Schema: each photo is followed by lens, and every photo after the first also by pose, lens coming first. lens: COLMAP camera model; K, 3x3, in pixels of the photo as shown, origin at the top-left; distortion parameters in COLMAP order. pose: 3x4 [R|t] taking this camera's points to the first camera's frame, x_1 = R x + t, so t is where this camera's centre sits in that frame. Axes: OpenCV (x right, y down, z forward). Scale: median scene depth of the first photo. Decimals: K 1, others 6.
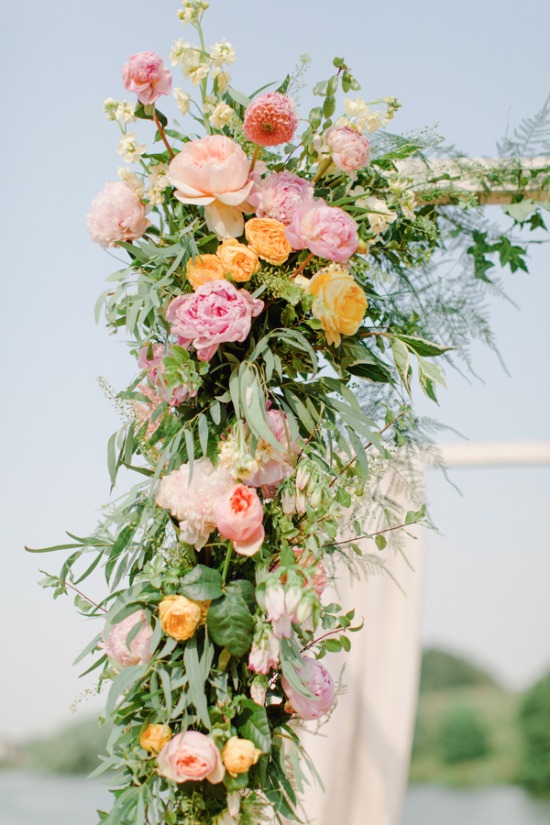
lens RADIAL K [[1136.2, 0, 275.0], [0, 1136.2, 412.5], [0, 0, 1]] dist [-0.027254, -0.025871]
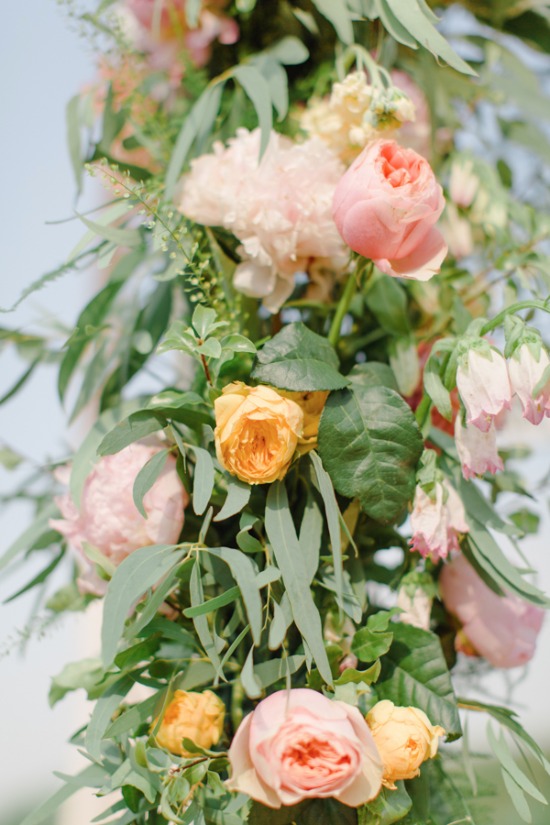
lens RADIAL K [[1207.1, 0, 275.0], [0, 1207.1, 412.5], [0, 0, 1]] dist [-0.003370, -0.034355]
pose [[0.986350, -0.003323, 0.164628, -0.147694], [0.013086, 0.998216, -0.058254, 0.190484], [-0.164141, 0.059613, 0.984634, 0.507974]]
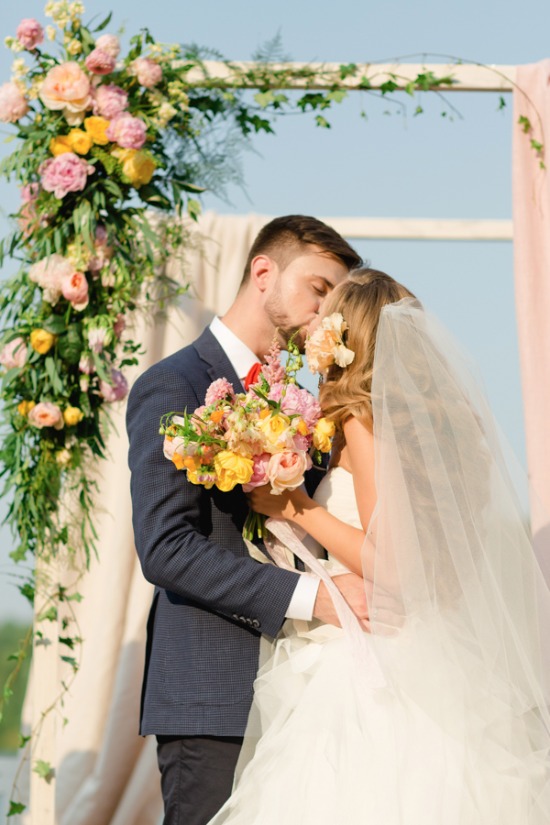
lens RADIAL K [[1694.3, 0, 275.0], [0, 1694.3, 412.5], [0, 0, 1]] dist [-0.098028, -0.360694]
pose [[0.998065, 0.035223, 0.051235, 0.151375], [-0.044118, 0.981858, 0.184415, -0.221604], [-0.043810, -0.186318, 0.981512, -1.666986]]
